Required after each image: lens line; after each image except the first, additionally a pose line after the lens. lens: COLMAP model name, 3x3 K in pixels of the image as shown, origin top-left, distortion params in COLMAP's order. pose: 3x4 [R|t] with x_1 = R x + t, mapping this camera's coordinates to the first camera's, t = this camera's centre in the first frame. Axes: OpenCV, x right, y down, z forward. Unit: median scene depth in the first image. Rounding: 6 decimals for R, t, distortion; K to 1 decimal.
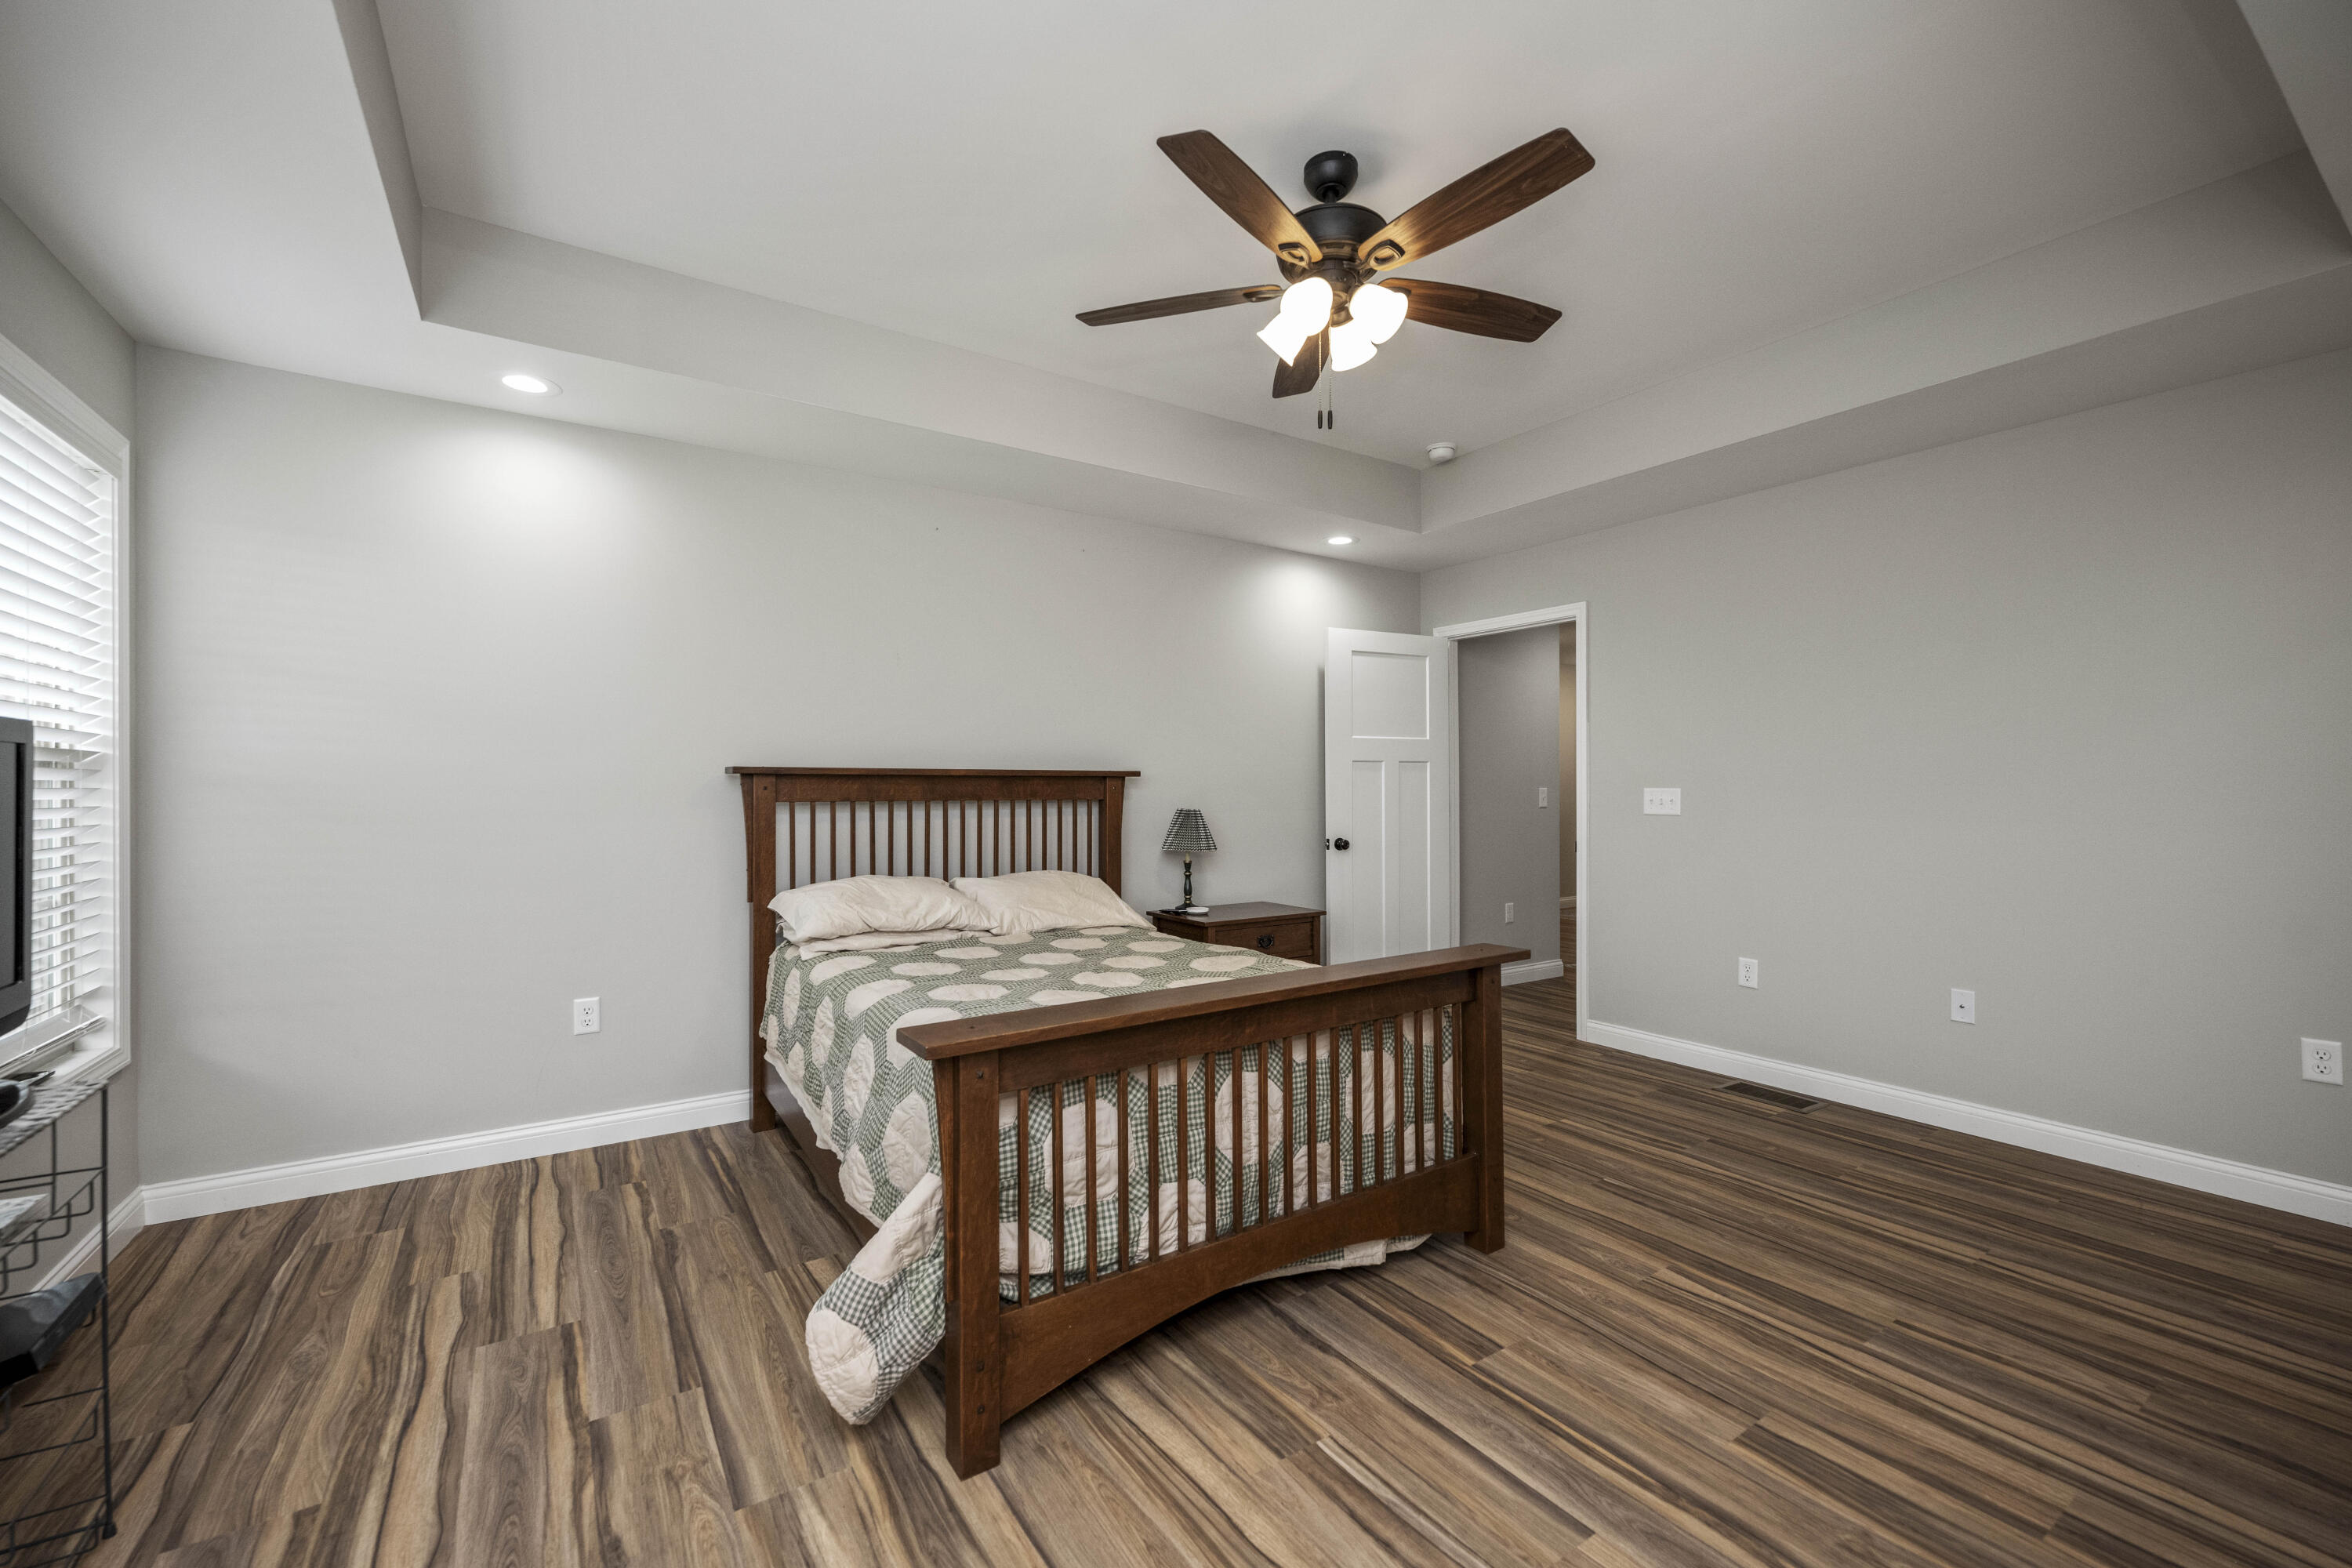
lens RADIAL K [[949.8, 0, 1174.4], [0, 949.8, 787.1], [0, 0, 1]] dist [-0.004703, 0.000763]
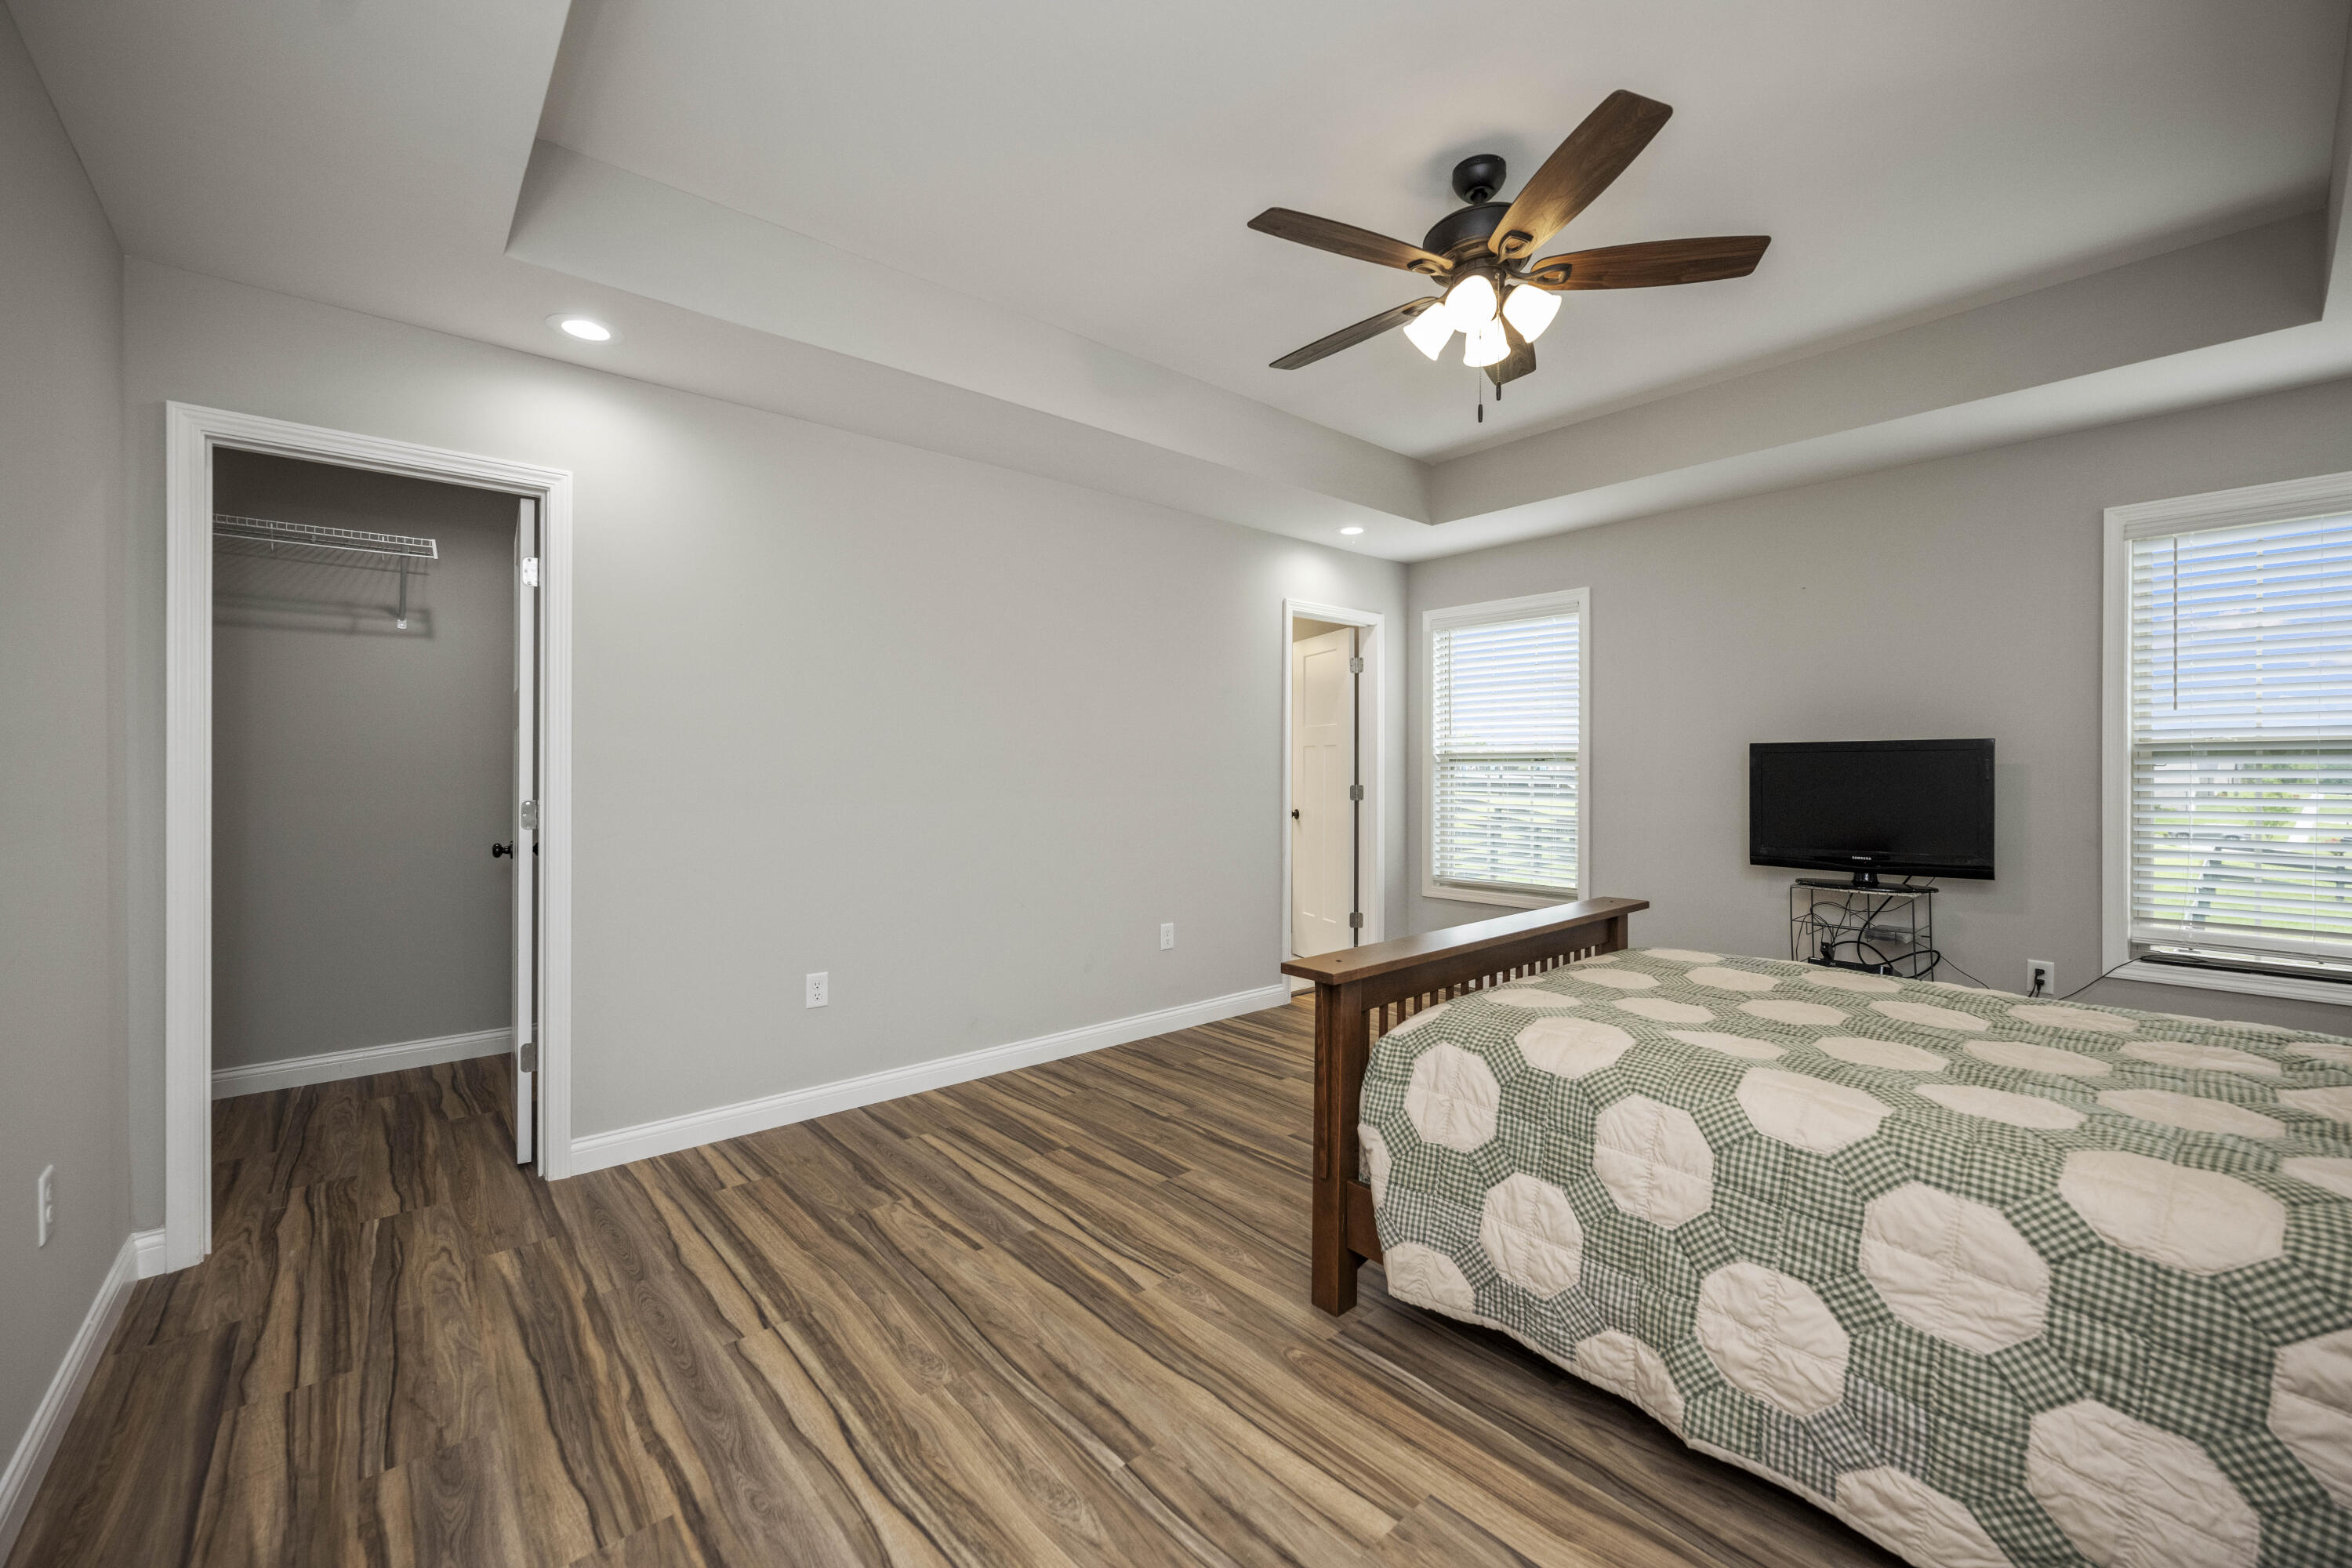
lens RADIAL K [[949.8, 0, 1175.0], [0, 949.8, 774.8], [0, 0, 1]] dist [-0.004703, 0.000763]
pose [[-0.991637, 0.005814, -0.128928, 0.662697], [0.005743, 0.999983, 0.000924, 0.004909], [0.128932, 0.000176, -0.991653, 2.101679]]
